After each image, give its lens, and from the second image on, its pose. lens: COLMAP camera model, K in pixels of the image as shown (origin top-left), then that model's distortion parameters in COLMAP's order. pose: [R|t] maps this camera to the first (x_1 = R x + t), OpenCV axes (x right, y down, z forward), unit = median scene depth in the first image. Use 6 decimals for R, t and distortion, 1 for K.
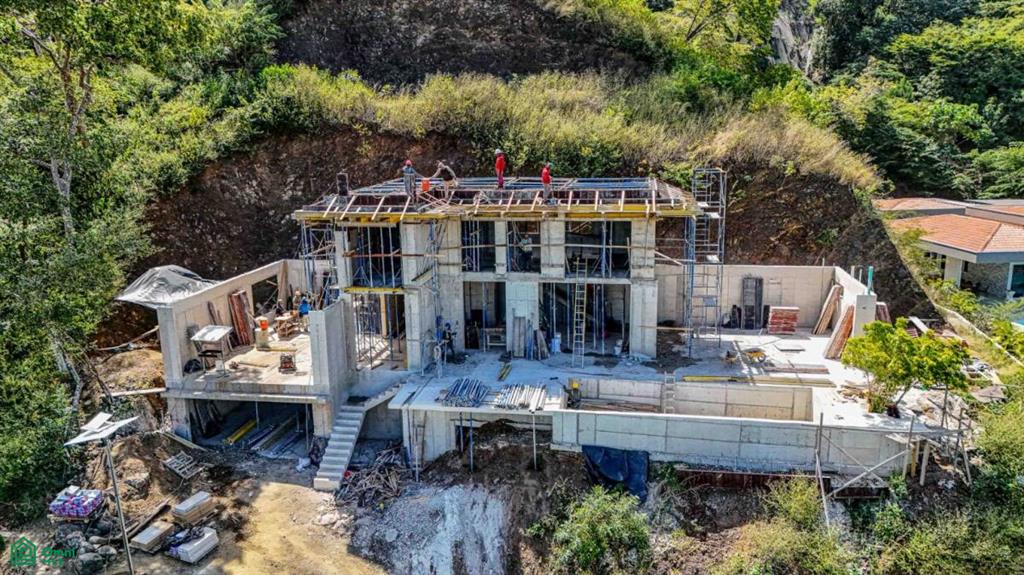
lens RADIAL K [[754.7, 0, 512.0], [0, 754.7, 287.5], [0, 0, 1]] dist [0.048013, -0.001307]
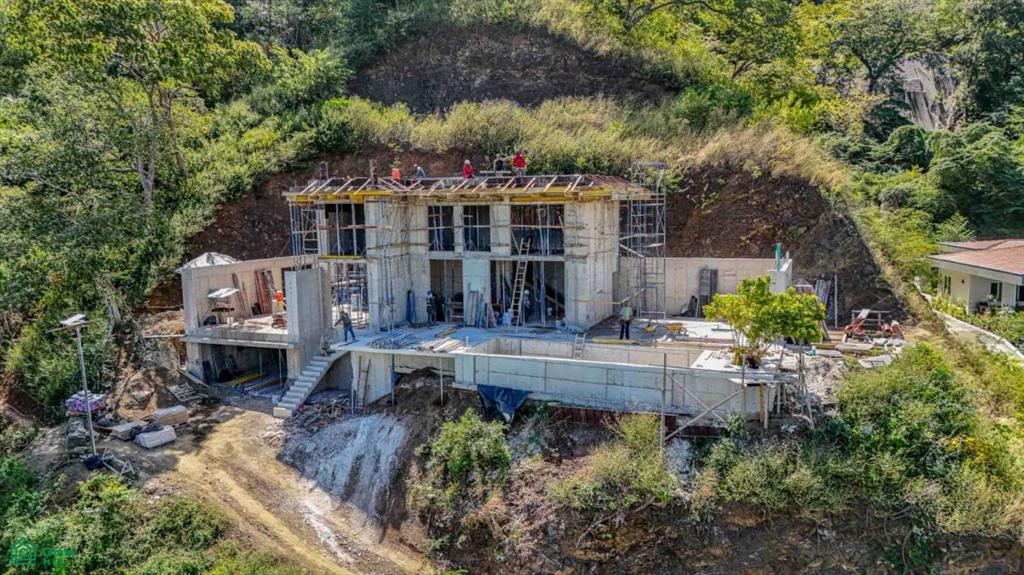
lens RADIAL K [[737.5, 0, 512.0], [0, 737.5, 287.5], [0, 0, 1]] dist [0.053452, -0.003278]
pose [[0.974754, 0.026817, -0.221666, 0.317359], [-0.047161, 0.995091, -0.087000, 0.130059], [0.218245, 0.095257, 0.971234, -0.065199]]
